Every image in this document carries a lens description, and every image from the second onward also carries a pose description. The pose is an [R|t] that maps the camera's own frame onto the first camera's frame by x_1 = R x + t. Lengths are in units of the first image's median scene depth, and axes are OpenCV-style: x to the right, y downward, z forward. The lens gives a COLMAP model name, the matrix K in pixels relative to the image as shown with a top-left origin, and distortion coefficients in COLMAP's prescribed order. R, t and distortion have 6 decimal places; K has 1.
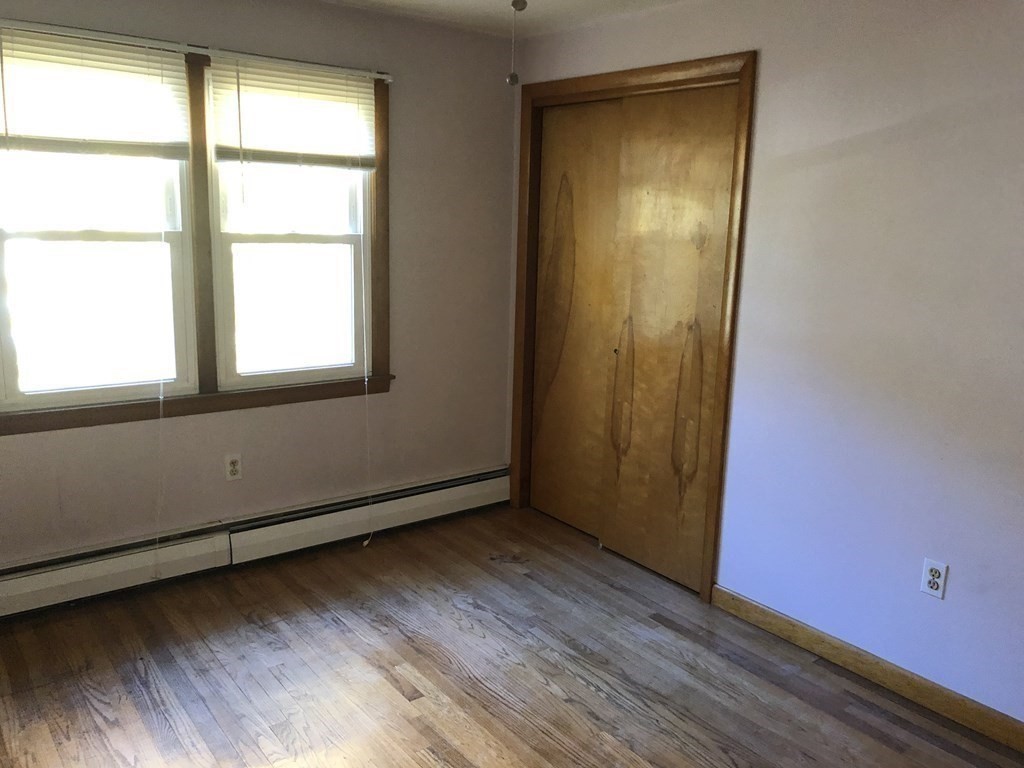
lens RADIAL K [[851.4, 0, 511.0], [0, 851.4, 383.1], [0, 0, 1]] dist [0.055030, -0.005280]
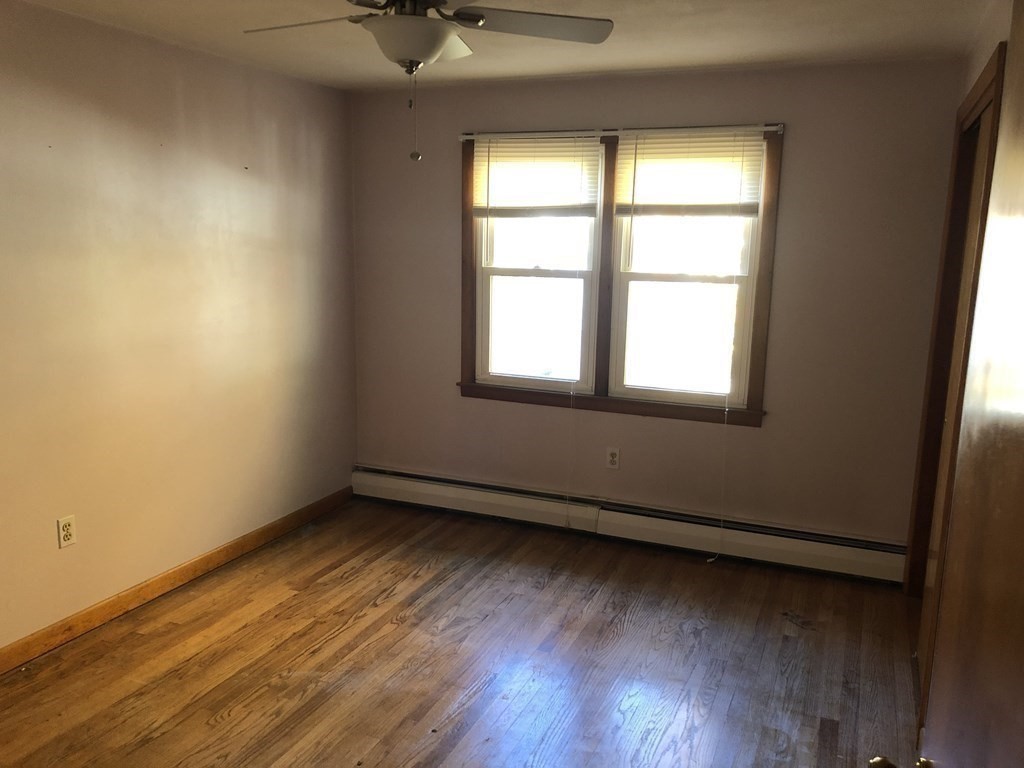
lens RADIAL K [[824.7, 0, 509.2], [0, 824.7, 397.6], [0, 0, 1]] dist [0.112075, -0.202310]
pose [[0.499294, 0.144859, -0.854237, 0.634314], [-0.181223, 0.981578, 0.060530, -0.035562], [0.847268, 0.124585, 0.516348, 0.241078]]
